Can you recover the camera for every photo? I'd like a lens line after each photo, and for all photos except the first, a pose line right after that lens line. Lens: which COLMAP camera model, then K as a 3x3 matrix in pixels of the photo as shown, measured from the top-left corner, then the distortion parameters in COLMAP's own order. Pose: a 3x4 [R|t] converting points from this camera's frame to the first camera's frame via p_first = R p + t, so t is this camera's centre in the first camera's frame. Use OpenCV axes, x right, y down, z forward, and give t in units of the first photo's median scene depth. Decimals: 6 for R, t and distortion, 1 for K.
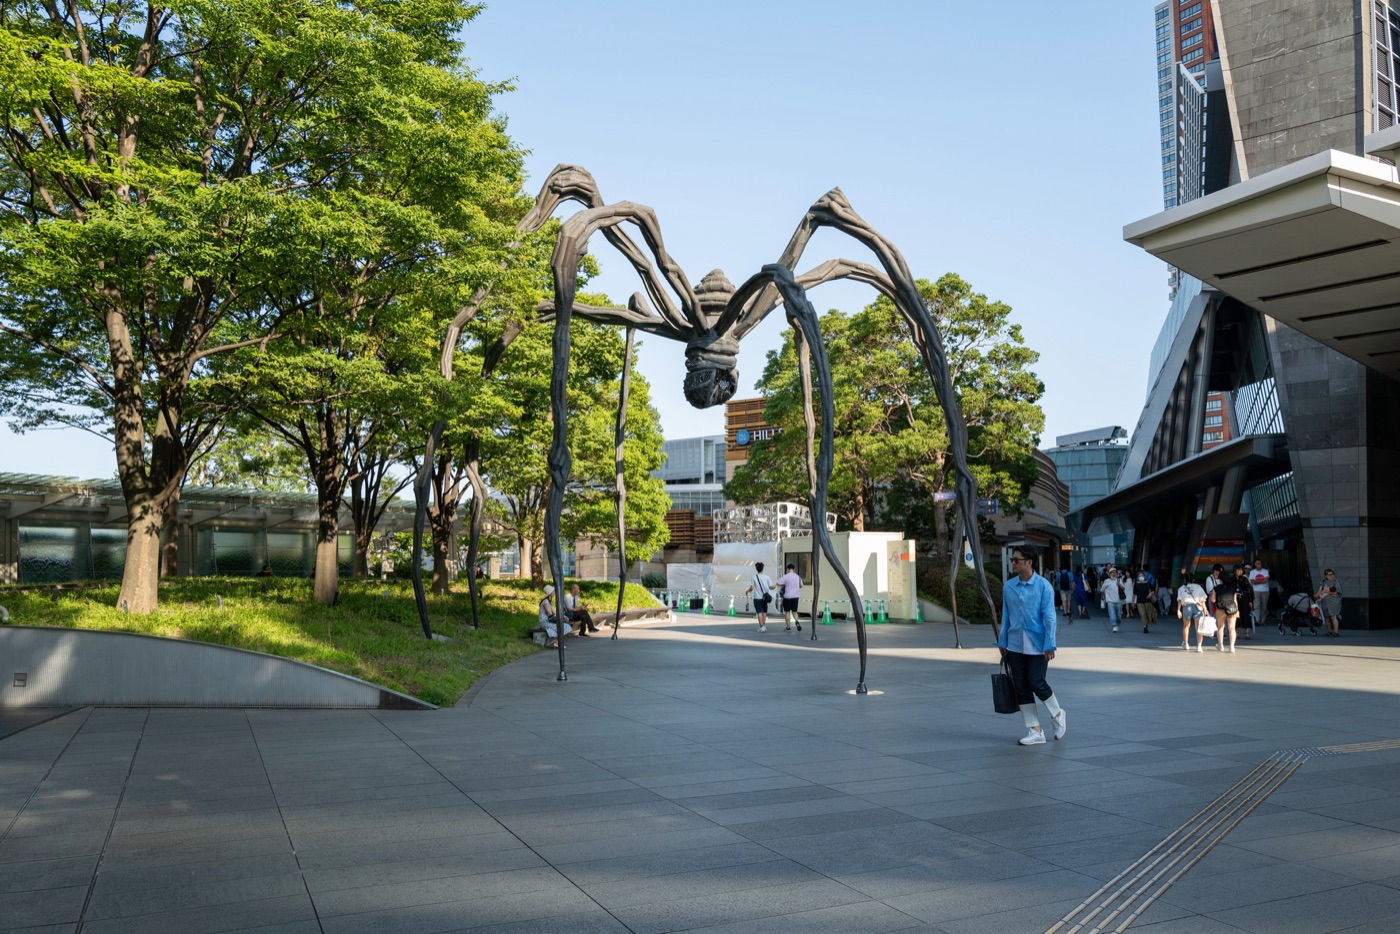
lens RADIAL K [[1057.7, 0, 700.0], [0, 1057.7, 467.0], [0, 0, 1]] dist [-0.059360, 0.102670]
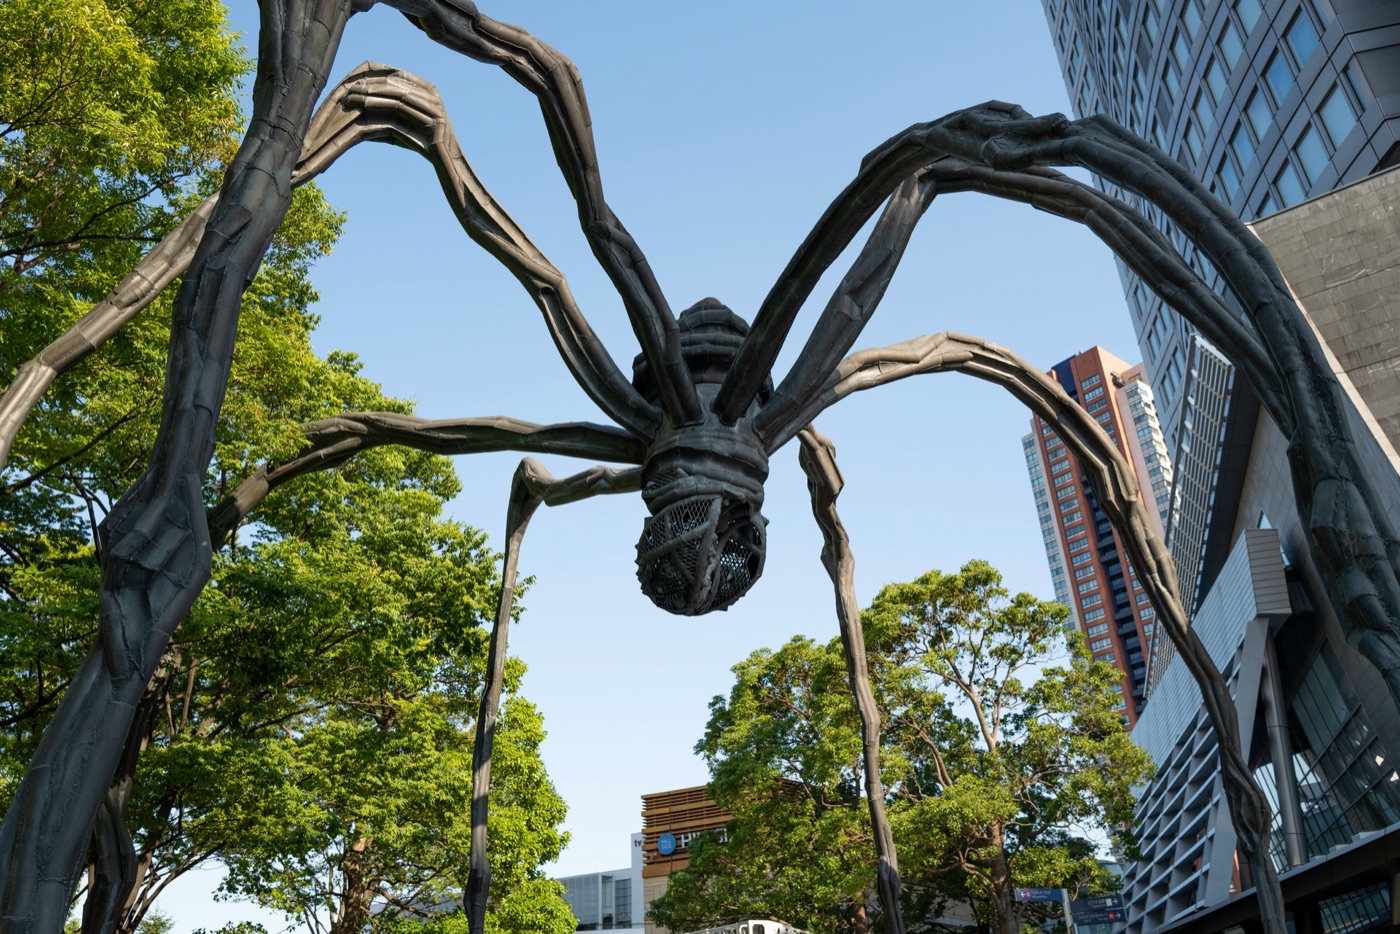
lens RADIAL K [[1054.4, 0, 699.1], [0, 1054.4, 463.4], [0, 0, 1]] dist [-0.014896, -0.002034]
pose [[0.995222, 0.009739, 0.097155, -0.018198], [0.029505, 0.918502, -0.394314, 0.030489], [-0.093077, 0.395297, 0.913826, 0.353128]]
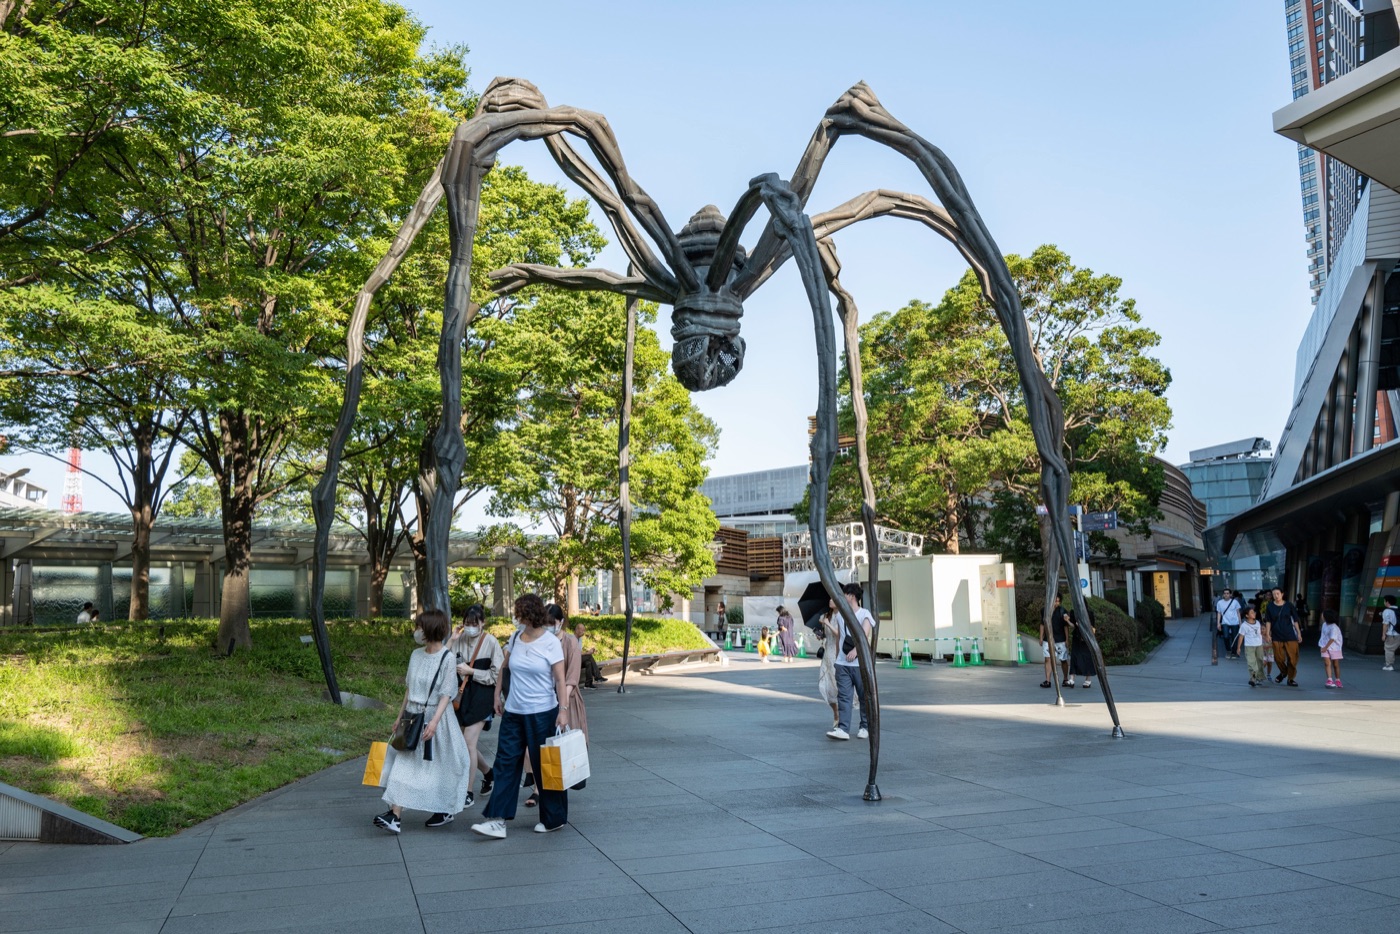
lens RADIAL K [[1057.7, 0, 700.0], [0, 1057.7, 467.0], [0, 0, 1]] dist [-0.059360, 0.102670]
pose [[0.993530, -0.027921, -0.110084, 0.049910], [0.024491, 0.999175, -0.032386, 0.013922], [0.110898, 0.029481, 0.993394, 0.145187]]
